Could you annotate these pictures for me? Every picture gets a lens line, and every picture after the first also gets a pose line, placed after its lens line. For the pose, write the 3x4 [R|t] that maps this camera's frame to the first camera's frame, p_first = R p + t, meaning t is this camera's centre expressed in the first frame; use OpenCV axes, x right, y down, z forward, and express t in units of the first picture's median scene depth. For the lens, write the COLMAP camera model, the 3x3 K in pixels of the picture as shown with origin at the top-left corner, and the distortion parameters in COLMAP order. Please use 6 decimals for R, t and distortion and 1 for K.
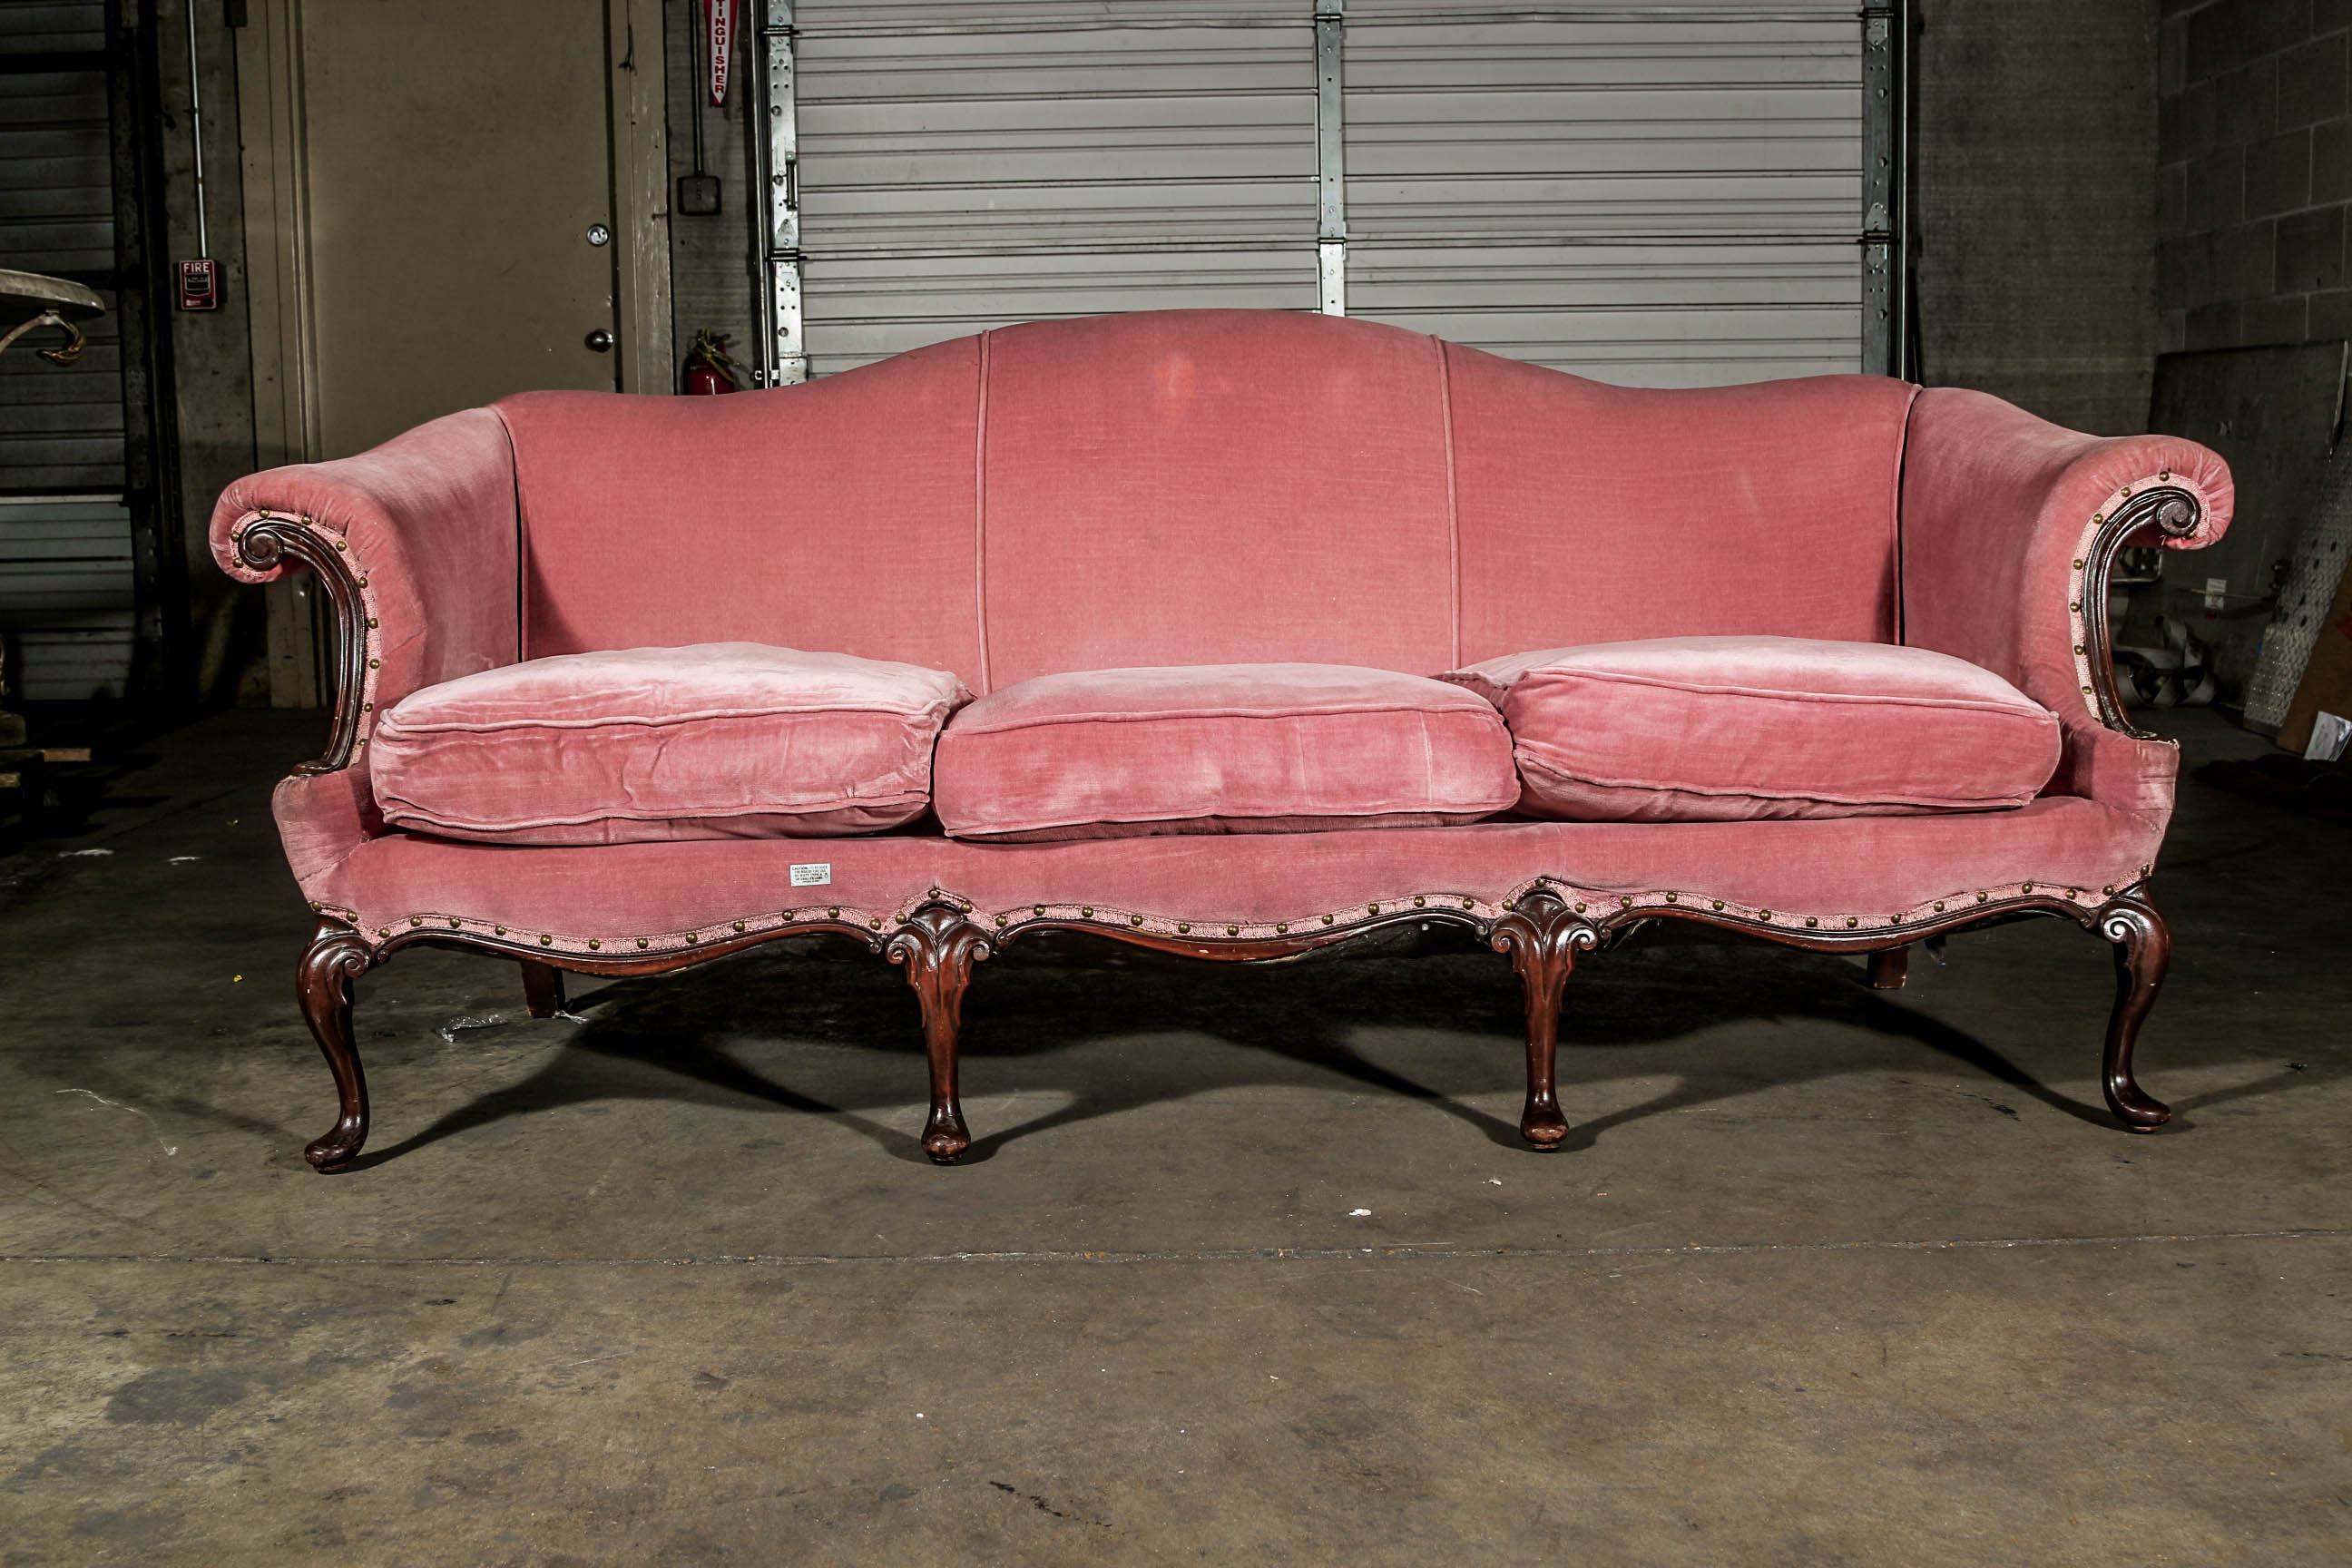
lens RADIAL K [[1596.6, 0, 1212.5], [0, 1596.6, 752.0], [0, 0, 1]] dist [-0.042201, 0.001102]
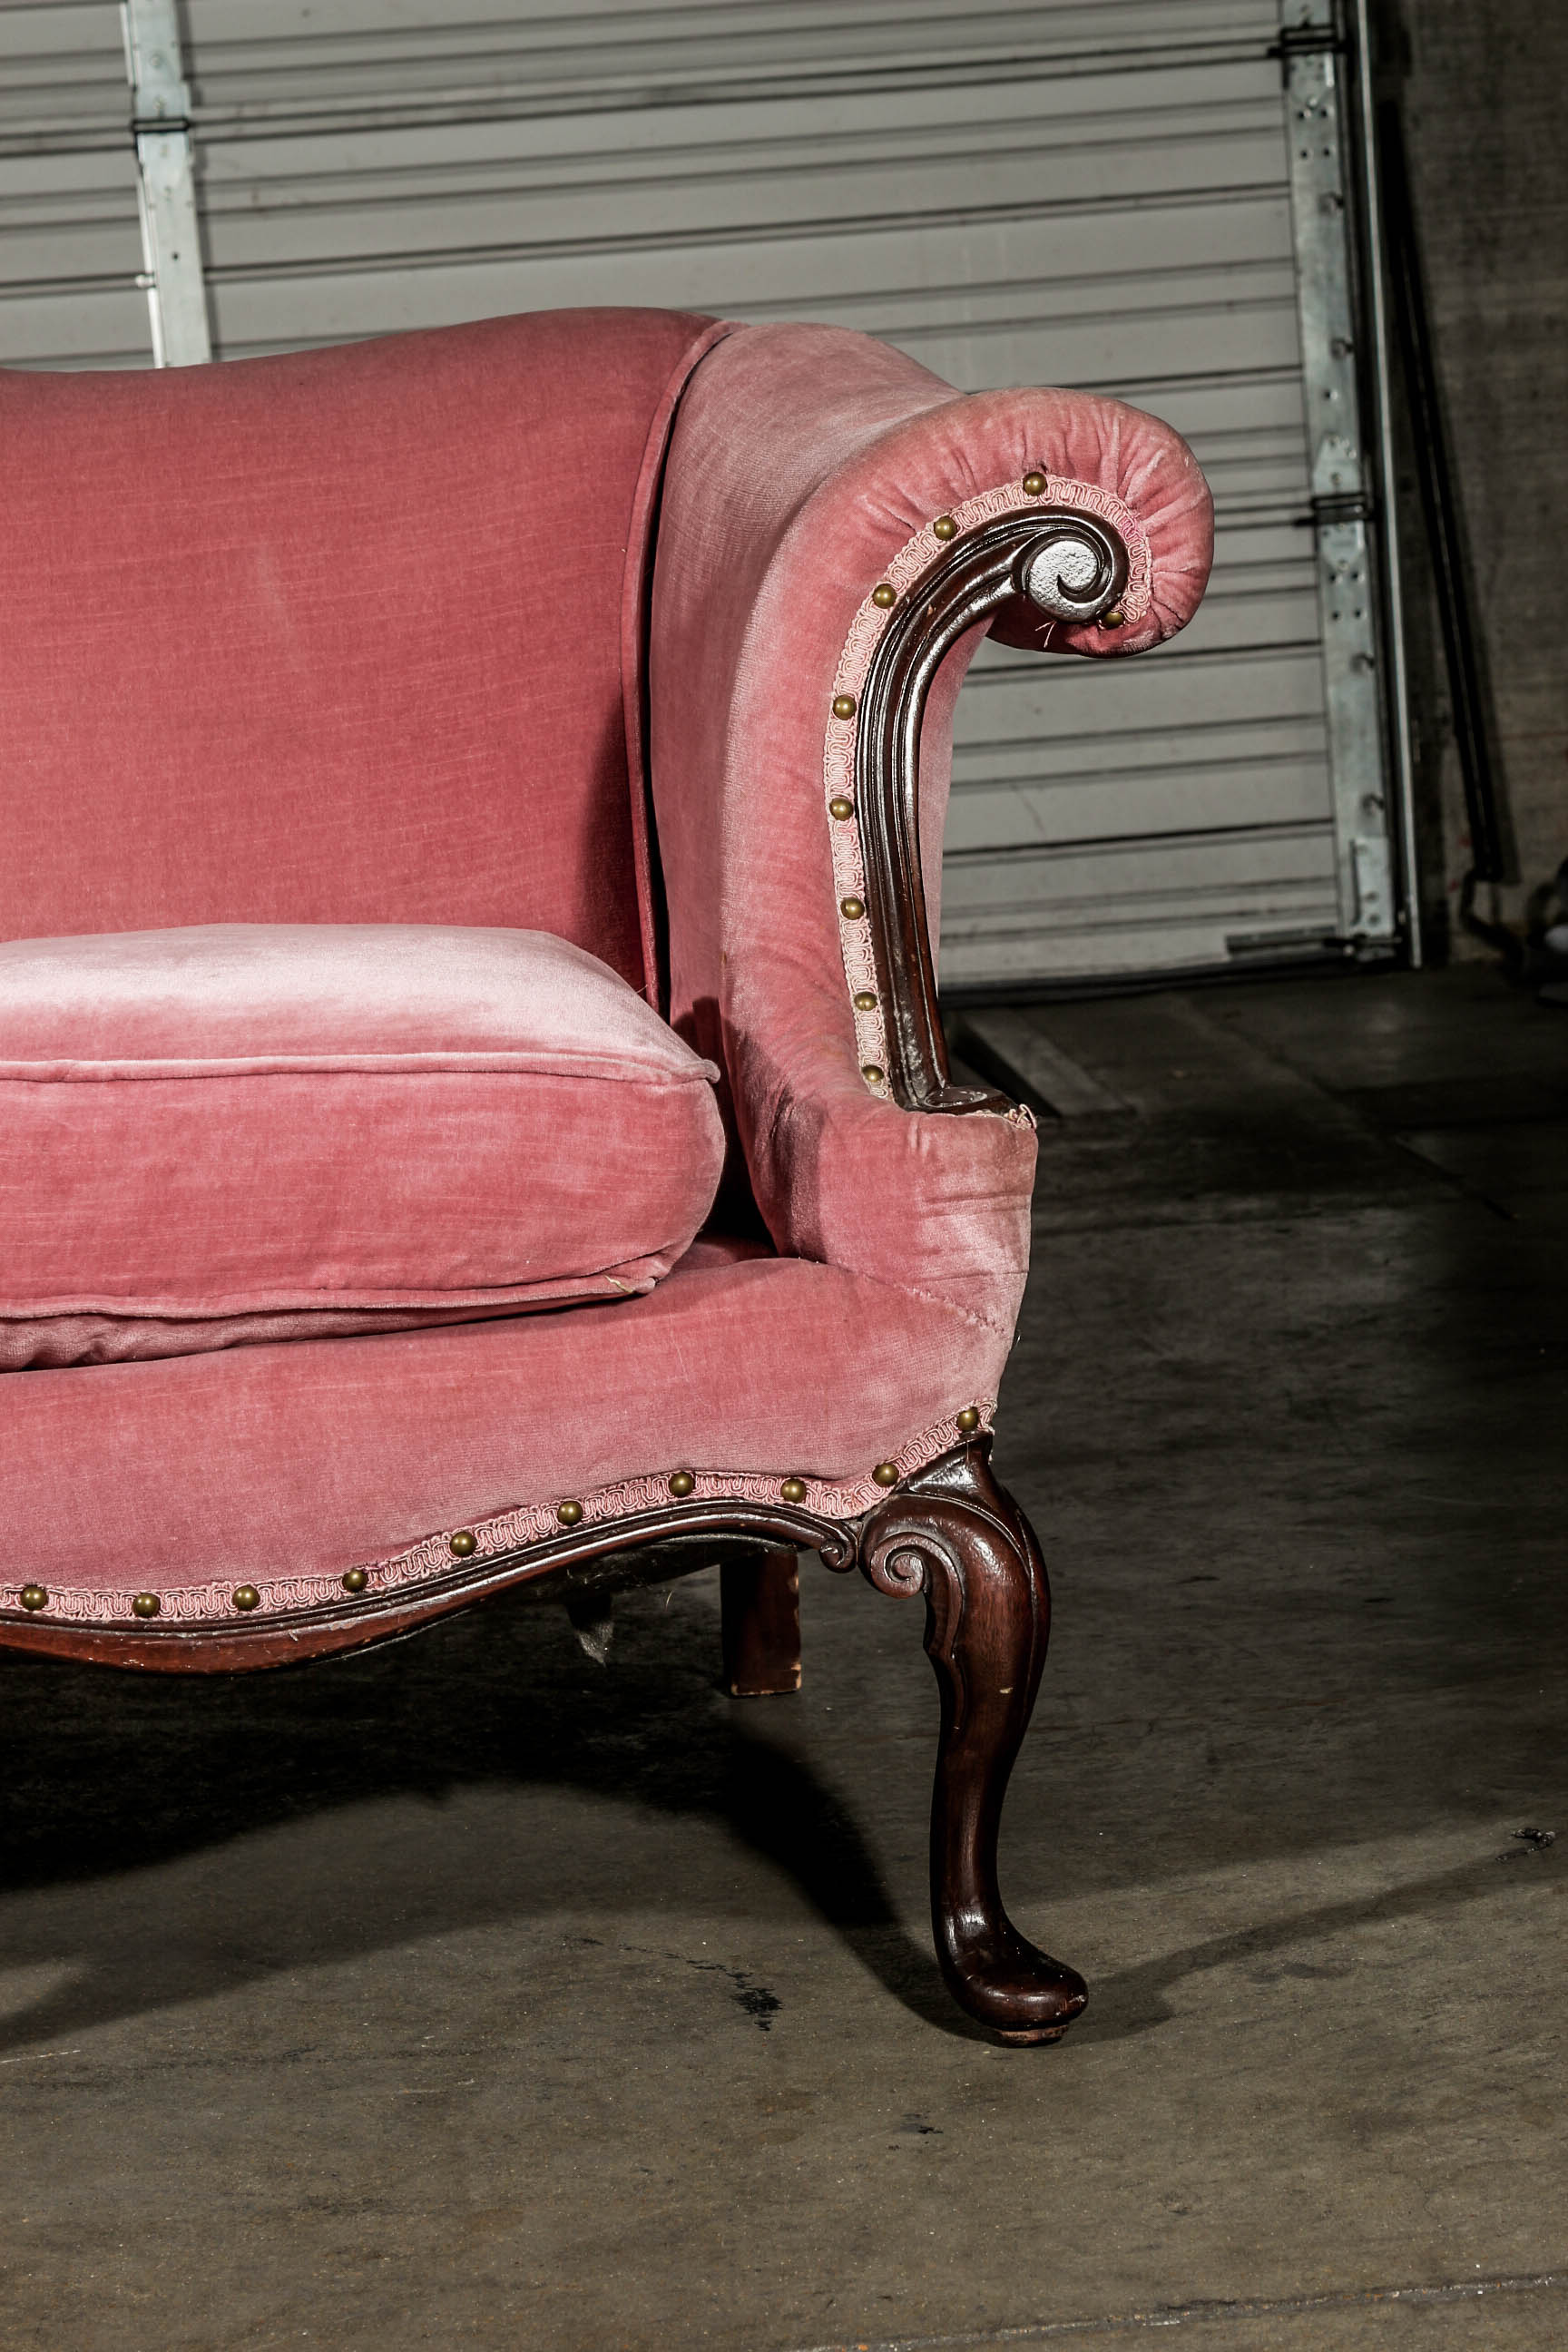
lens RADIAL K [[3091.2, 0, 784.0], [0, 3091.2, 1176.0], [0, 0, 1]] dist [0.034714, 0.045576]
pose [[0.996712, -0.072768, 0.035644, 0.519024], [0.072755, 0.997348, 0.001655, 0.005002], [-0.035669, 0.000944, 0.999363, 0.174142]]
